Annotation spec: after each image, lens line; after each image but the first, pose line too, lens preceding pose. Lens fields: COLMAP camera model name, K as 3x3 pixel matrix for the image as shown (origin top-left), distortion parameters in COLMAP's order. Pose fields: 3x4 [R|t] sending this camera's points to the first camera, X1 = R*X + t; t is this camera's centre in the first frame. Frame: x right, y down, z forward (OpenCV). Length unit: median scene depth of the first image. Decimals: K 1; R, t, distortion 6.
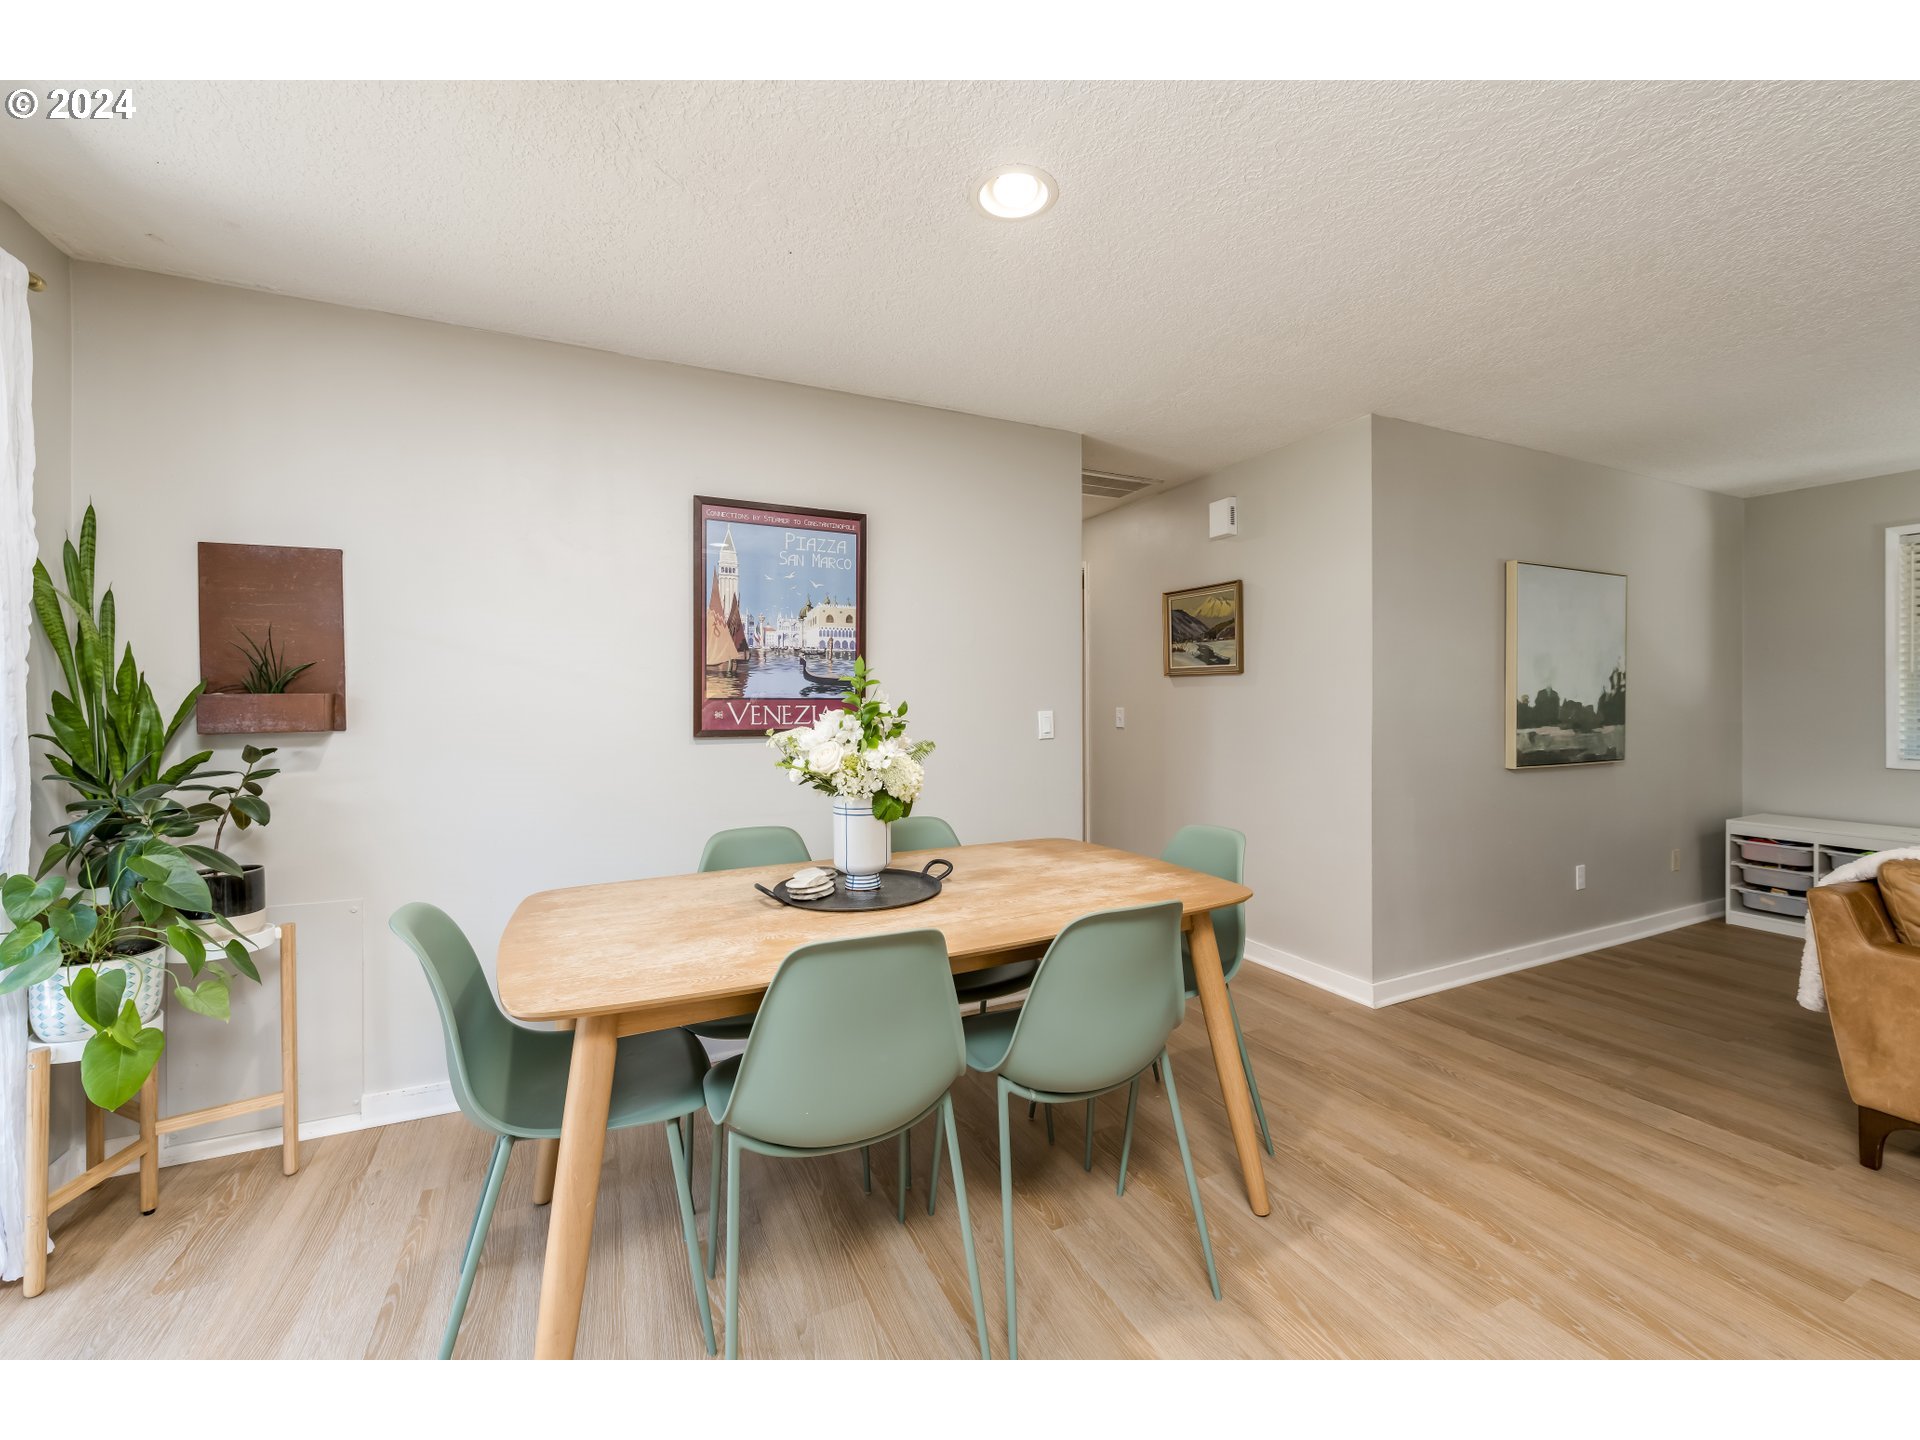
lens RADIAL K [[766.5, 0, 957.3], [0, 766.5, 703.6], [0, 0, 1]] dist [-0.000462, -0.000497]
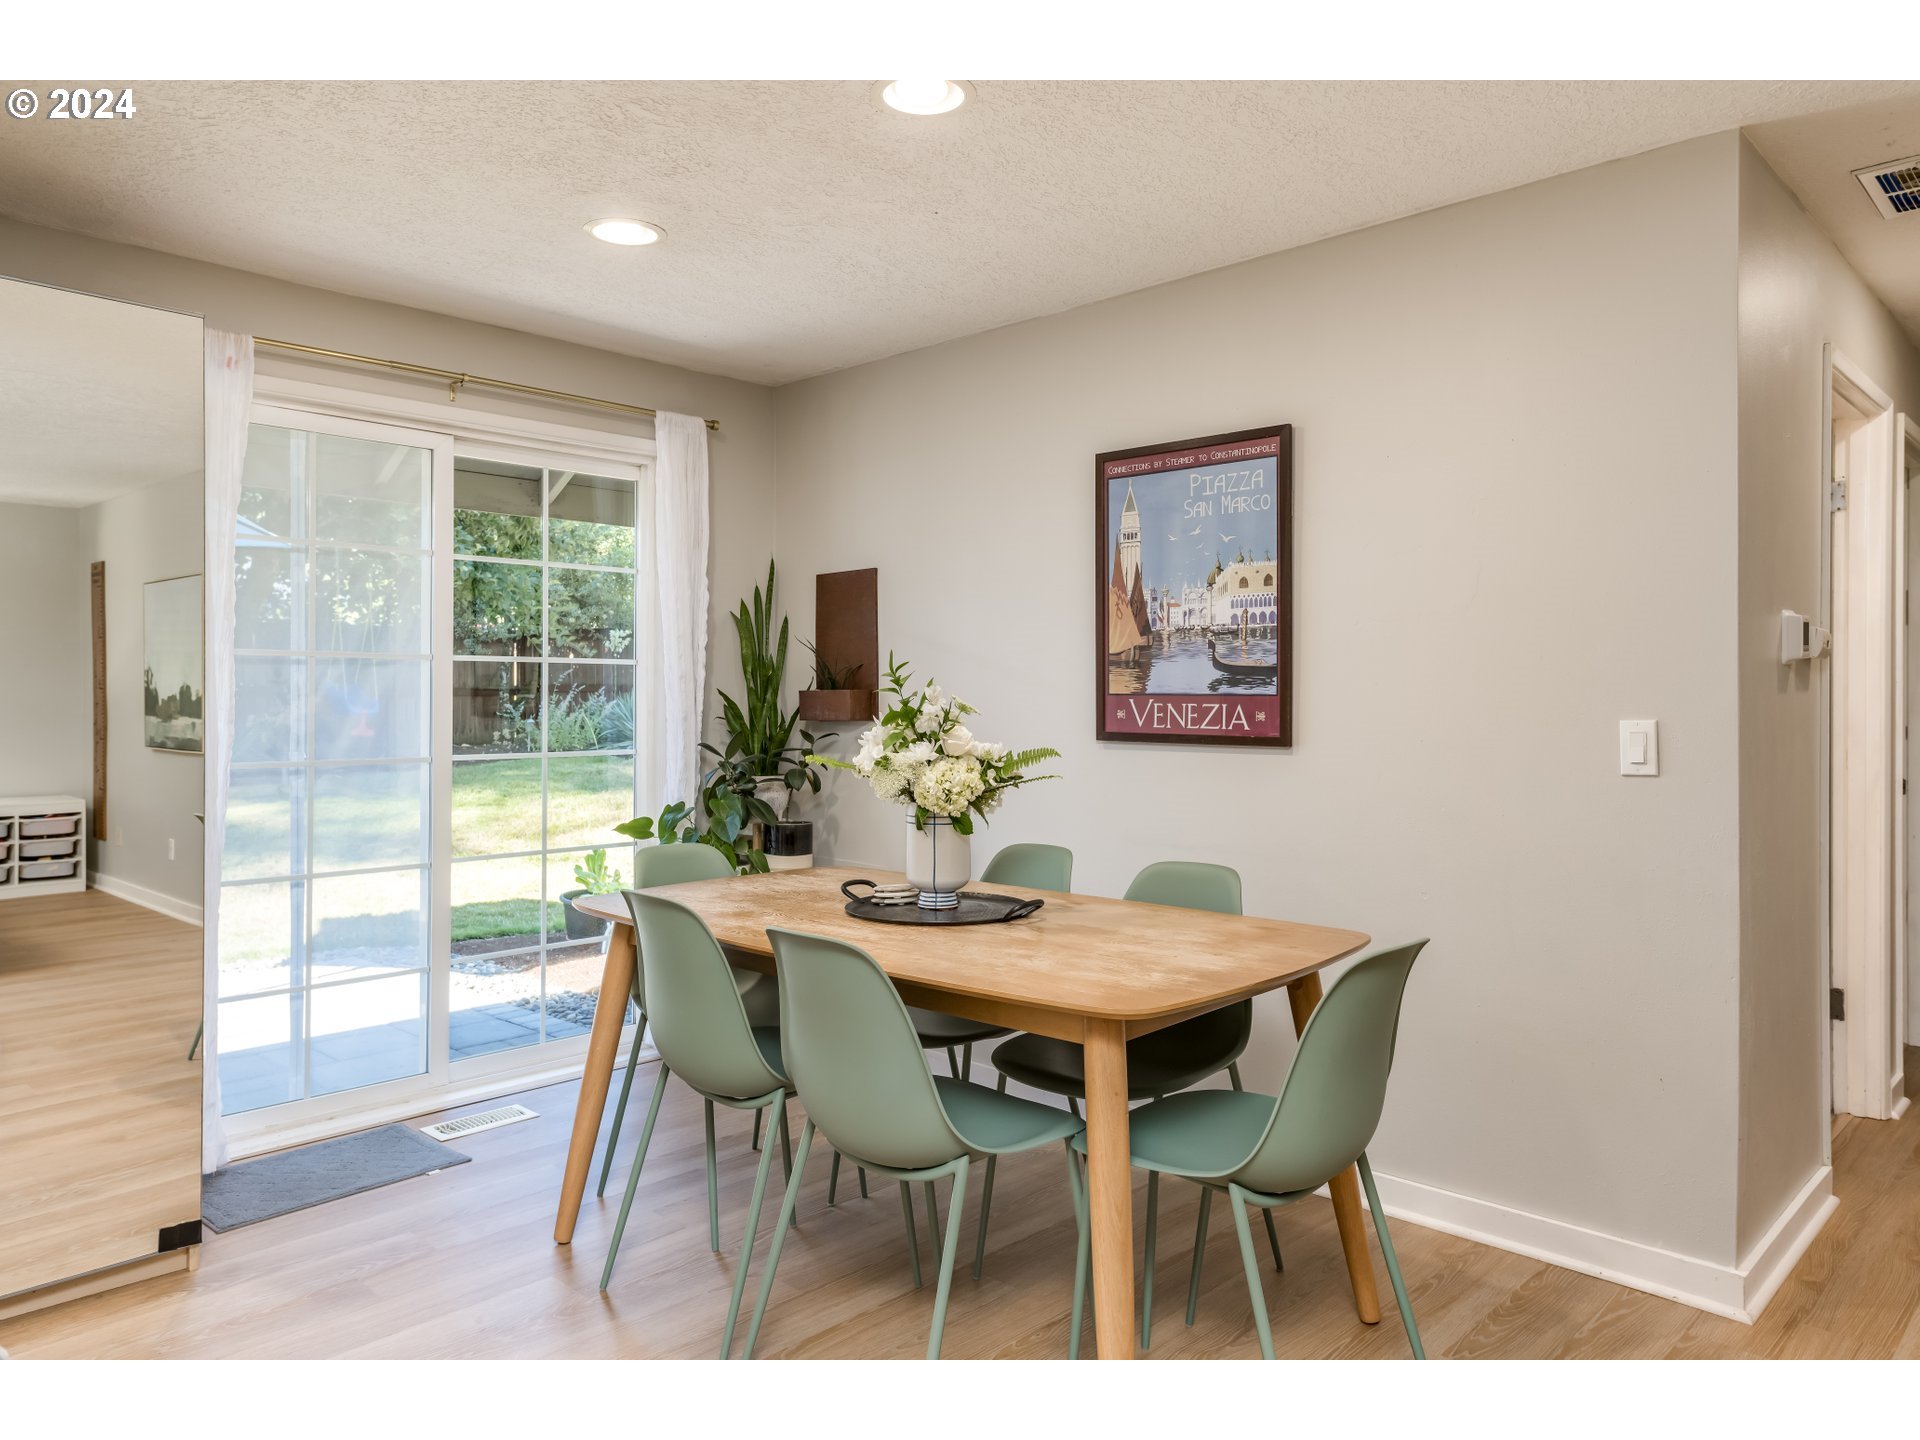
lens RADIAL K [[1283.6, 0, 958.8], [0, 1283.6, 713.1], [0, 0, 1]] dist [0.034993, 0.000898]
pose [[0.357611, 0.014097, -0.933764, 0.877752], [-0.007107, 0.999898, 0.012373, -0.002092], [0.933844, 0.002211, 0.357674, 0.329105]]
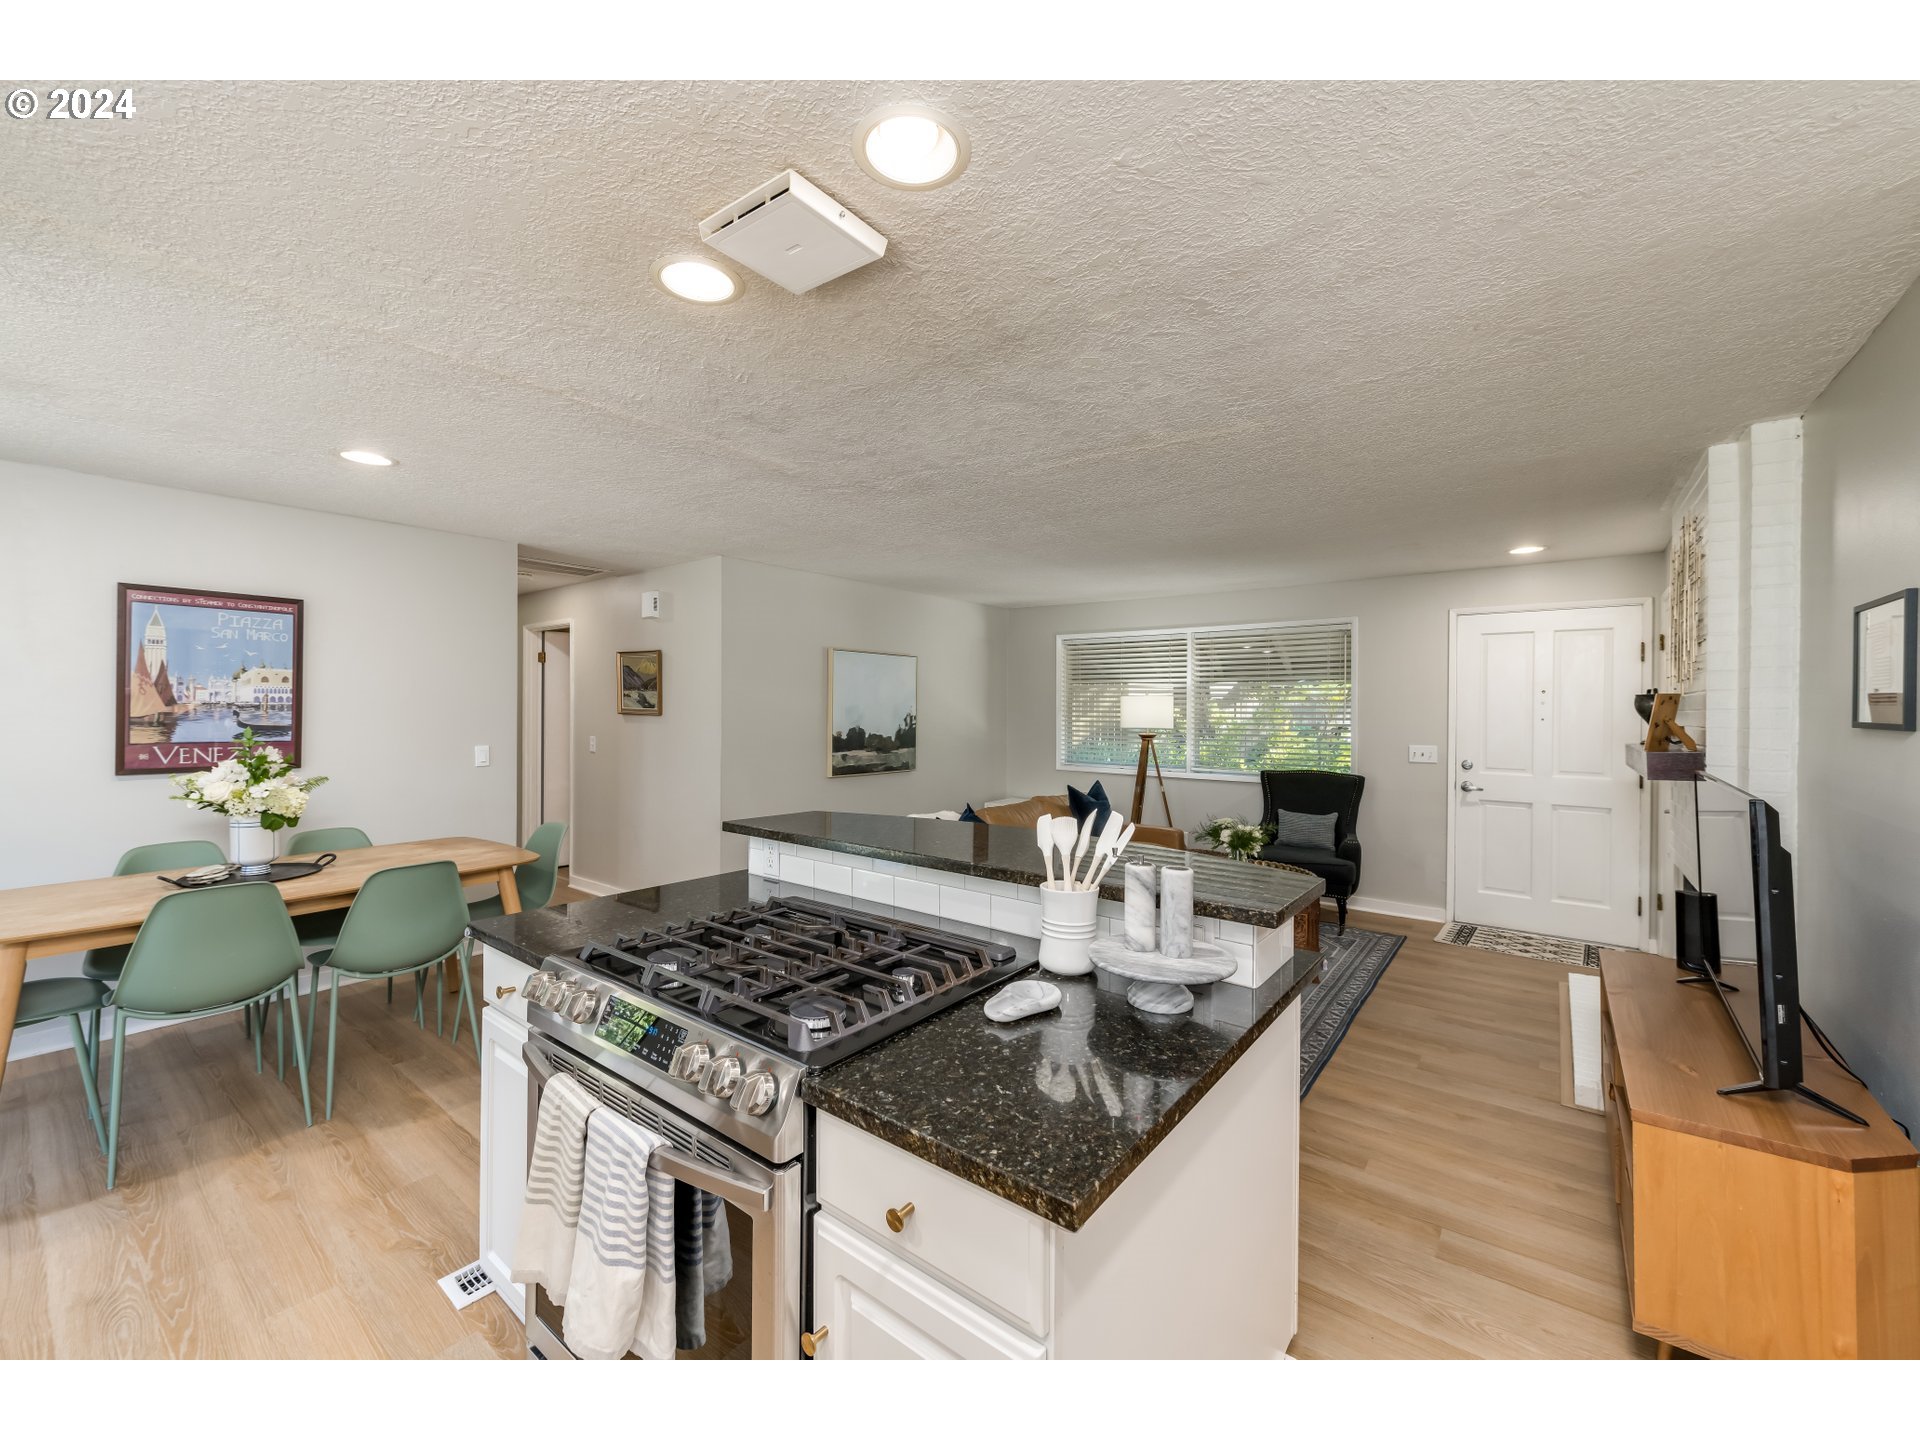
lens RADIAL K [[766.5, 0, 965.5], [0, 766.5, 710.4], [0, 0, 1]] dist [-0.000462, -0.000497]
pose [[0.892021, 0.009587, 0.451892, 0.310918], [-0.010120, 0.999948, -0.001238, -0.070310], [-0.451880, -0.003469, 0.892072, -0.702374]]
